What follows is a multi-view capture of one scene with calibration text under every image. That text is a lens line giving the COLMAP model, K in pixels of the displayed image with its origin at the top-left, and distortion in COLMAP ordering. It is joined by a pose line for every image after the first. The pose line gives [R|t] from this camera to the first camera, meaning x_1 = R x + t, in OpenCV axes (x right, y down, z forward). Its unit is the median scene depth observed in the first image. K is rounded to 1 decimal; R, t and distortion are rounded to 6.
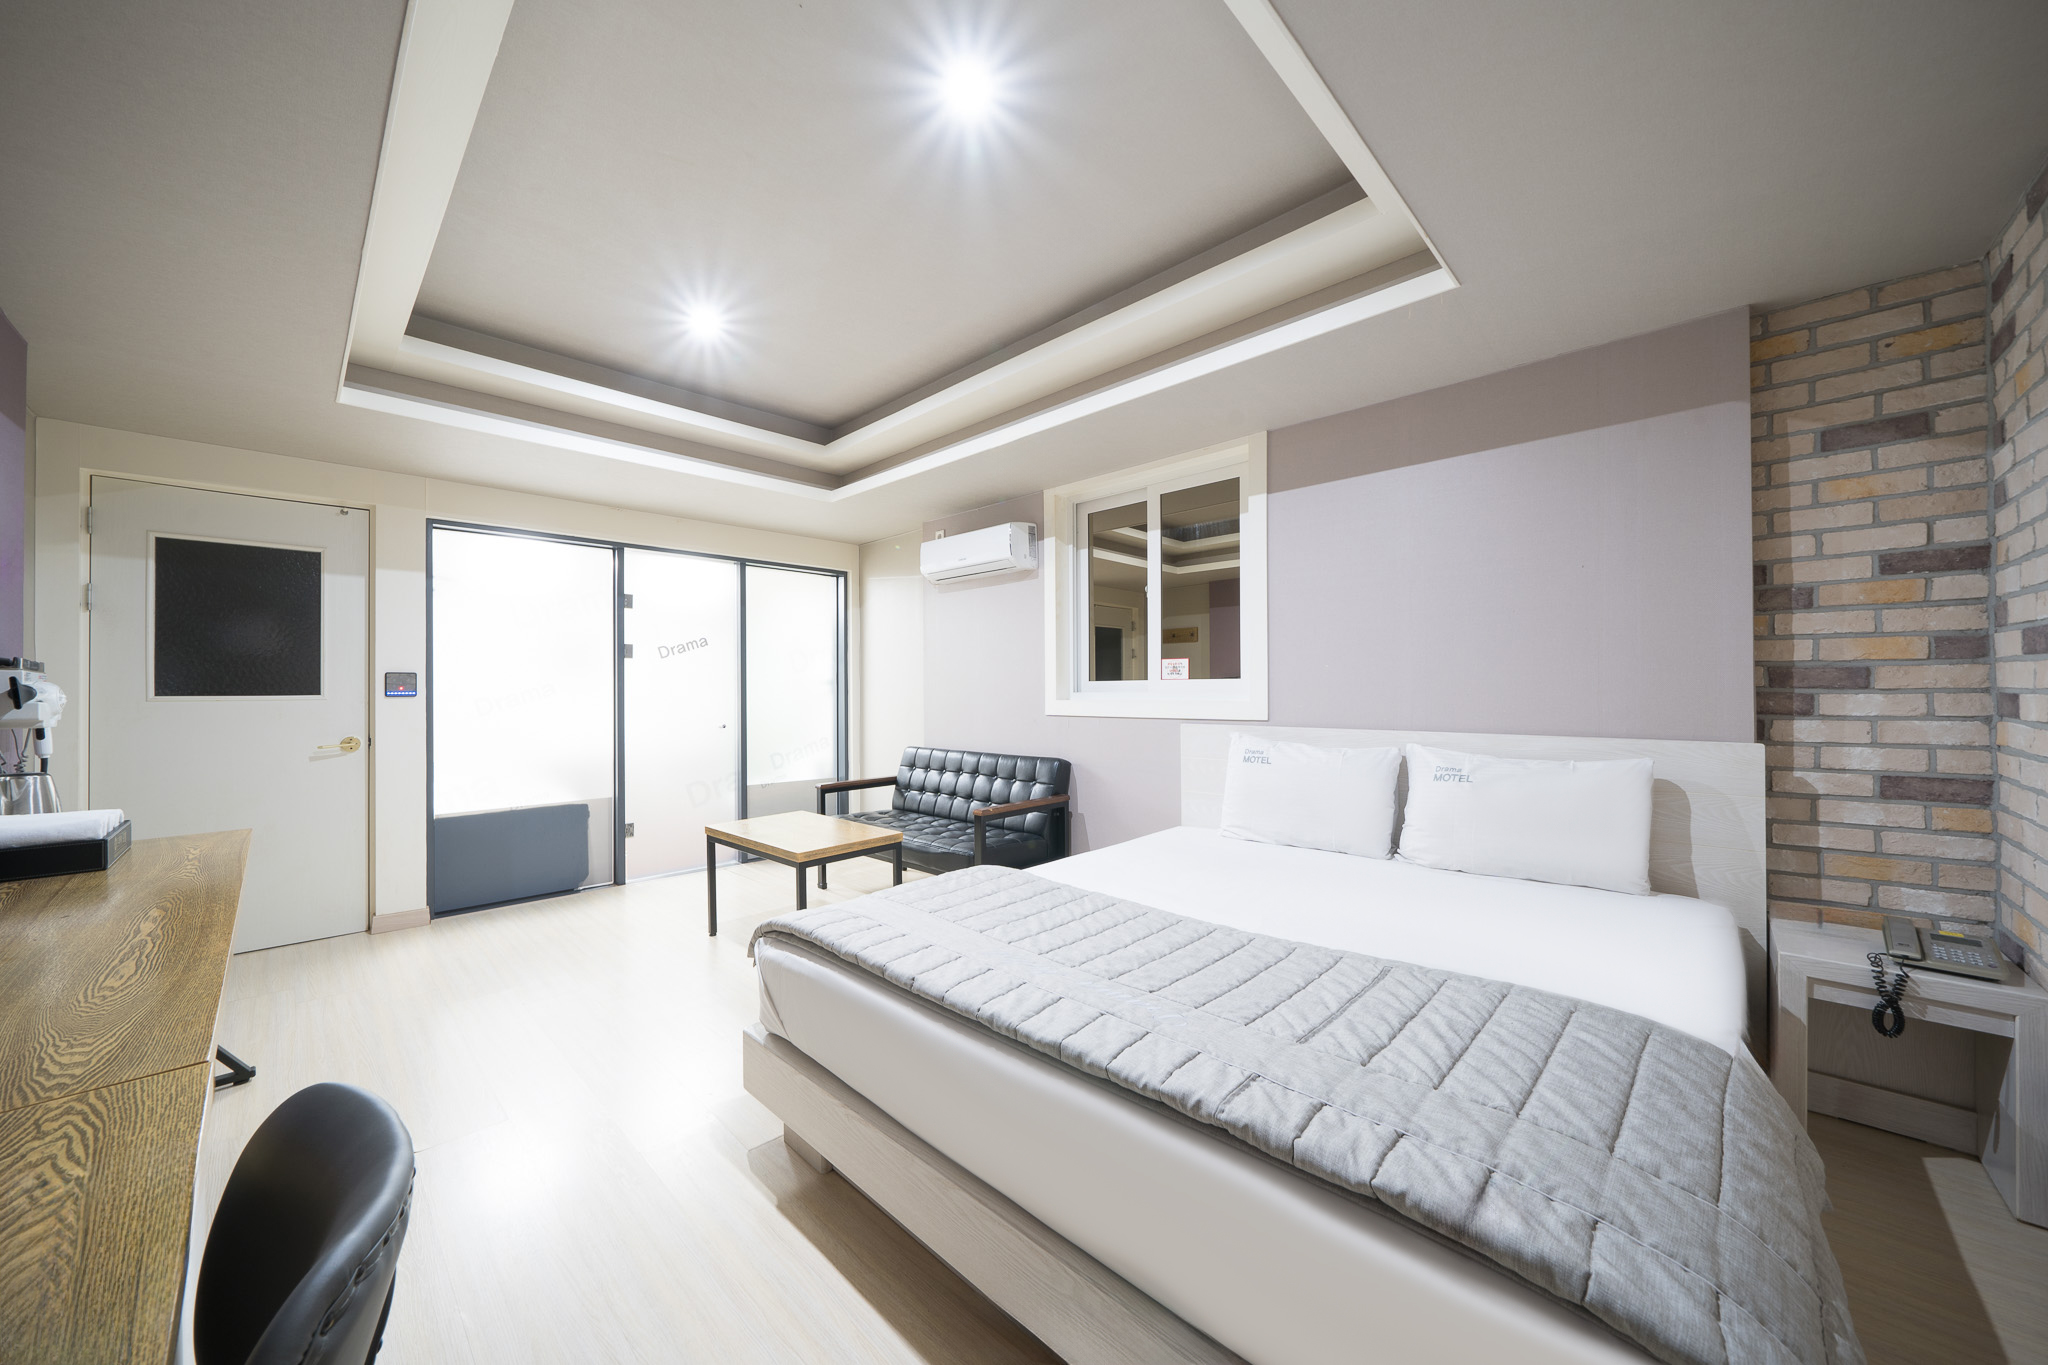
lens RADIAL K [[733.0, 0, 1037.0], [0, 733.0, 670.6], [0, 0, 1]] dist [-0.013489, 0.000082]
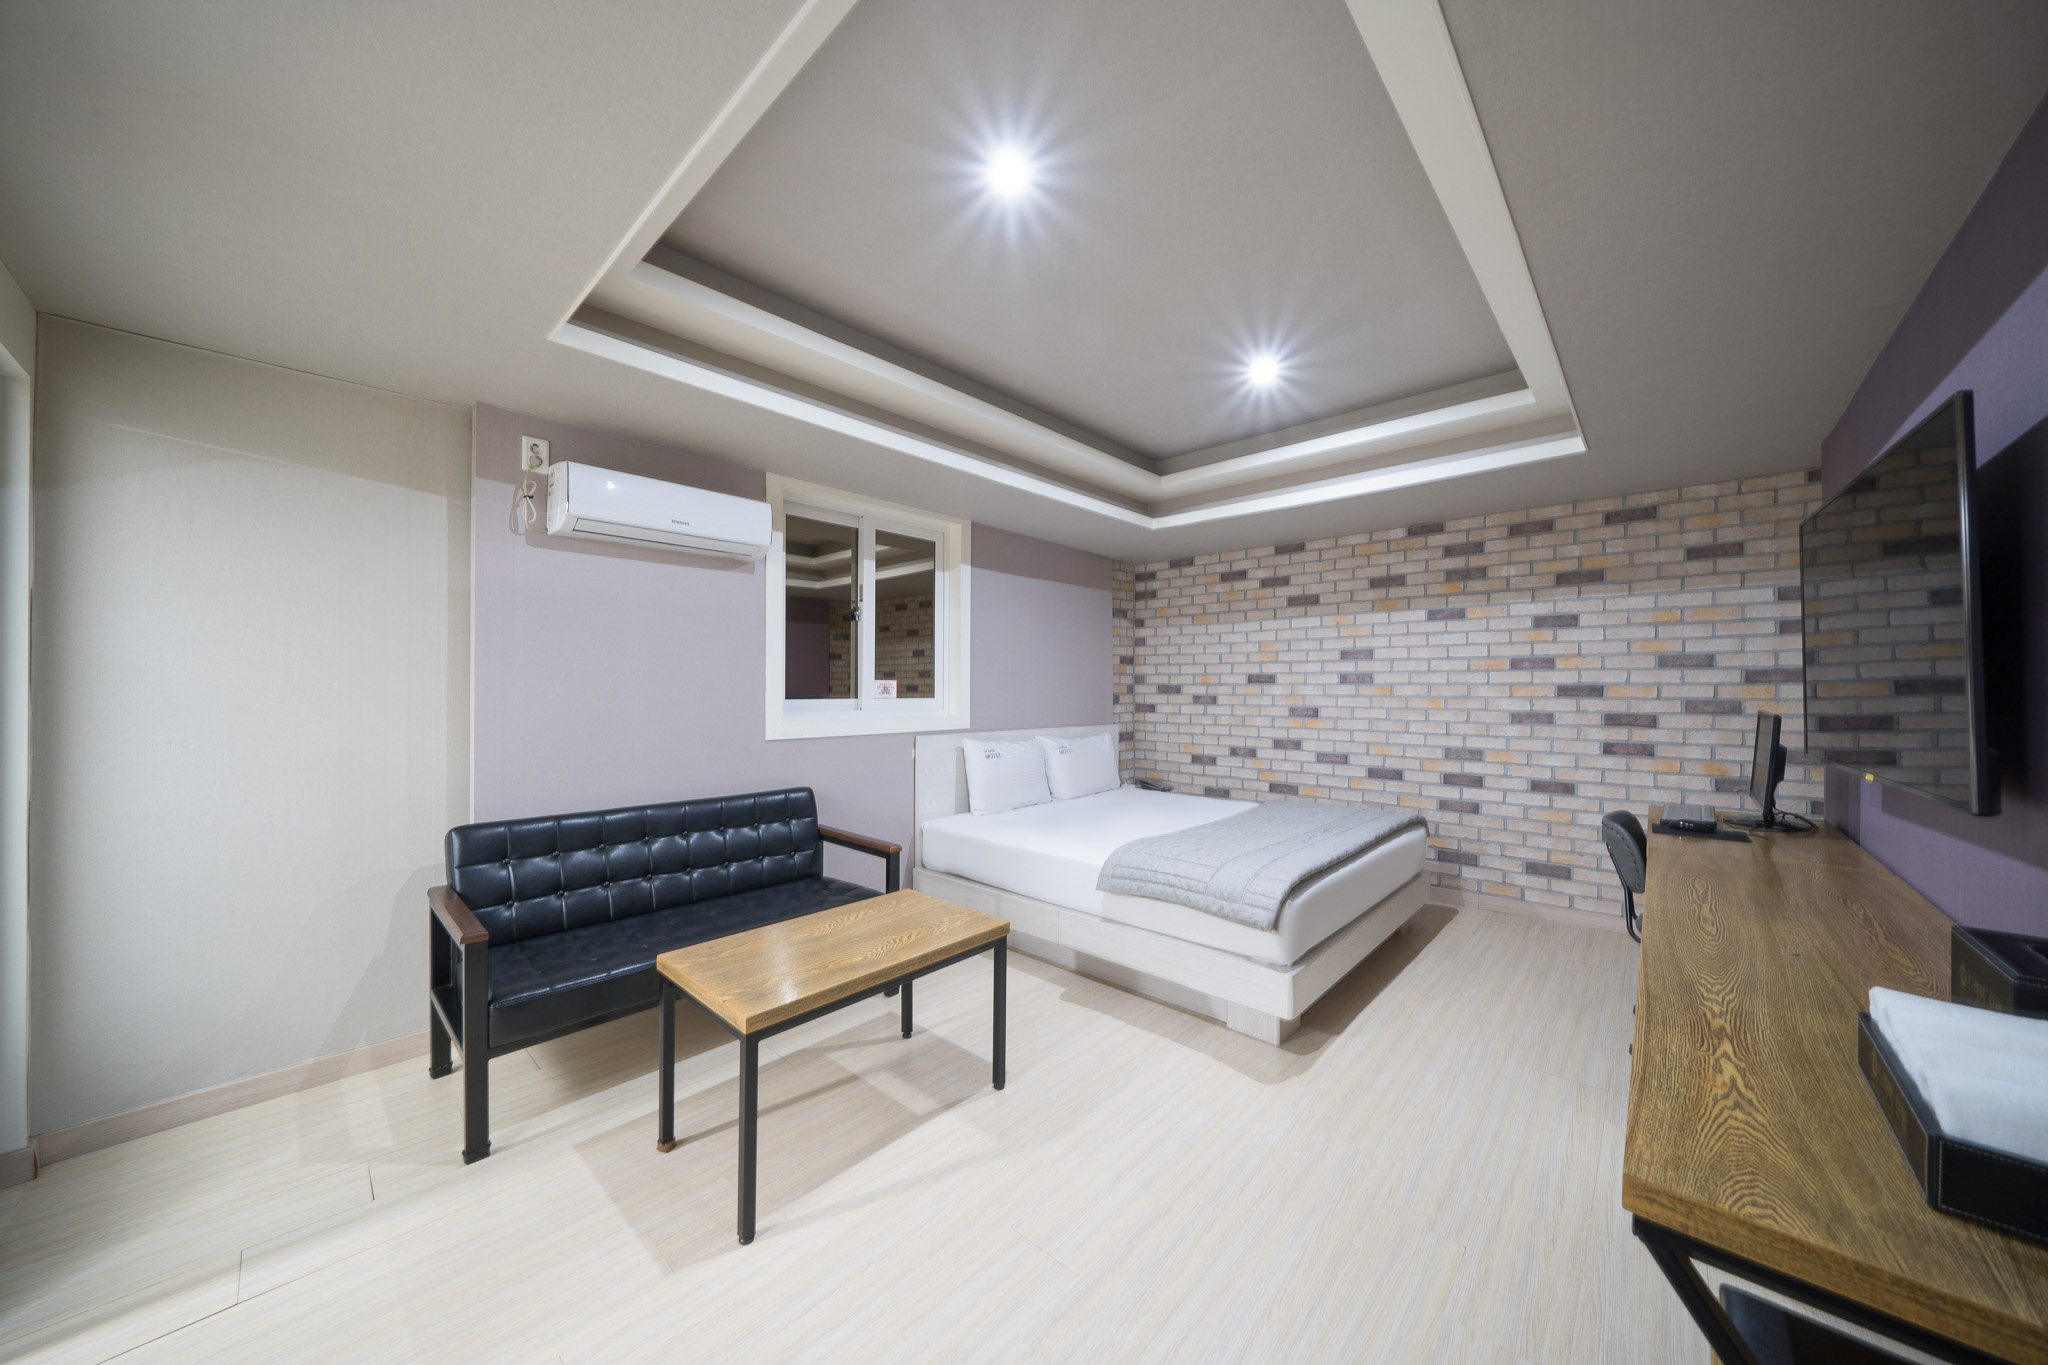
lens RADIAL K [[698.2, 0, 1028.5], [0, 698.2, 691.8], [0, 0, 1]] dist [-0.003164, -0.000077]
pose [[-0.022939, 0.012049, 0.999664, -1.536302], [-0.020354, 0.999714, -0.012517, 0.021007], [-0.999530, -0.020635, -0.022687, 1.365691]]
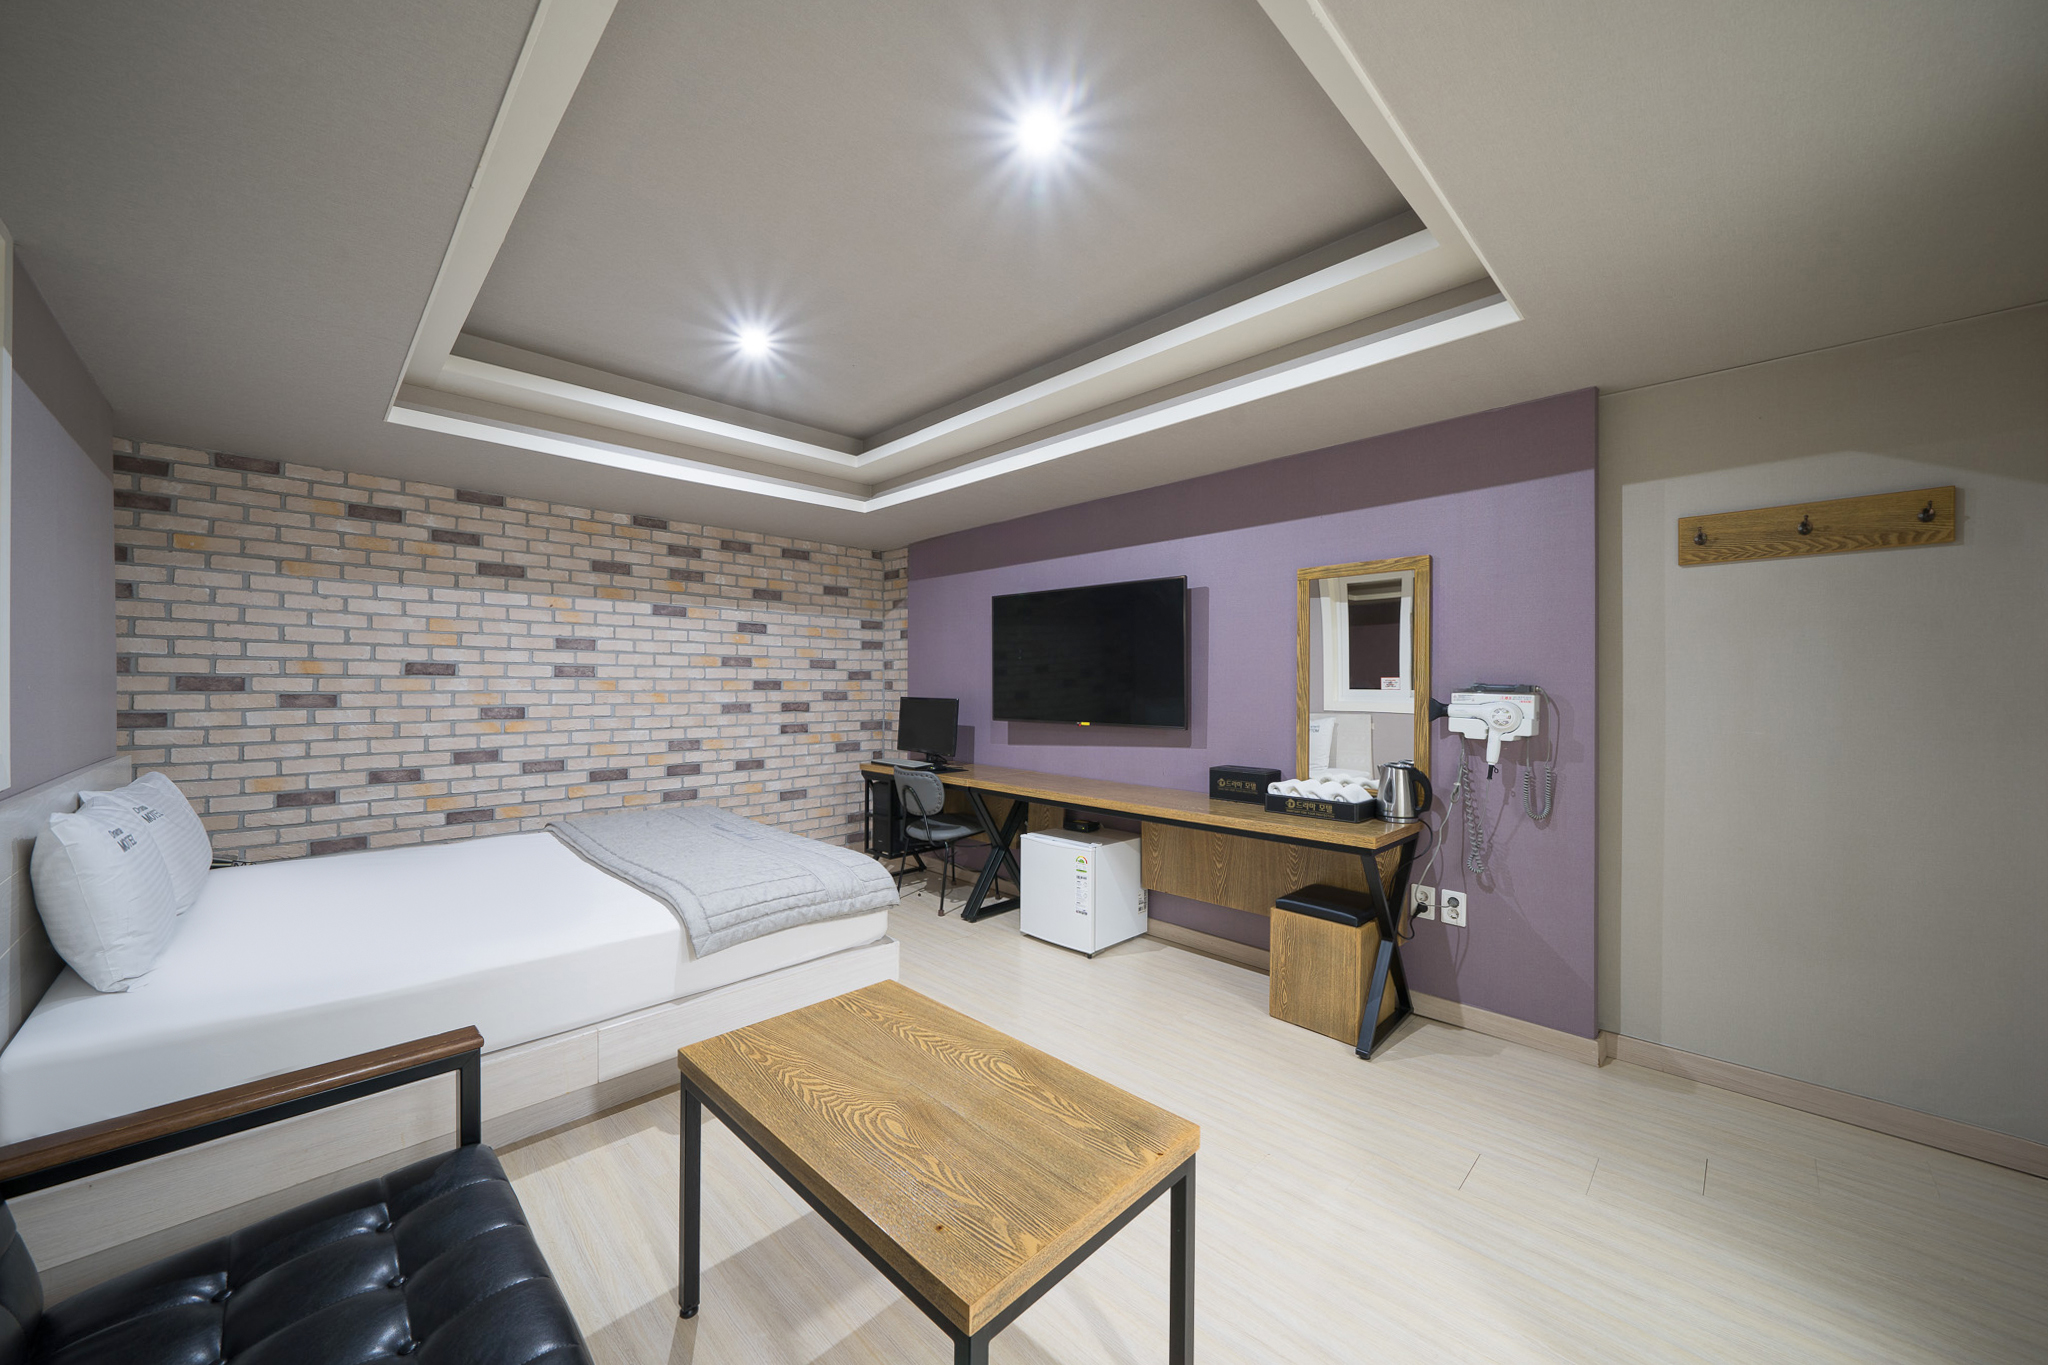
lens RADIAL K [[733.0, 0, 1014.4], [0, 733.0, 686.1], [0, 0, 1]] dist [-0.013489, 0.000082]
pose [[-0.999488, 0.015238, 0.028140, -0.636946], [0.014692, 0.999702, -0.019501, 0.028460], [-0.028429, -0.019078, -0.999414, 2.248111]]
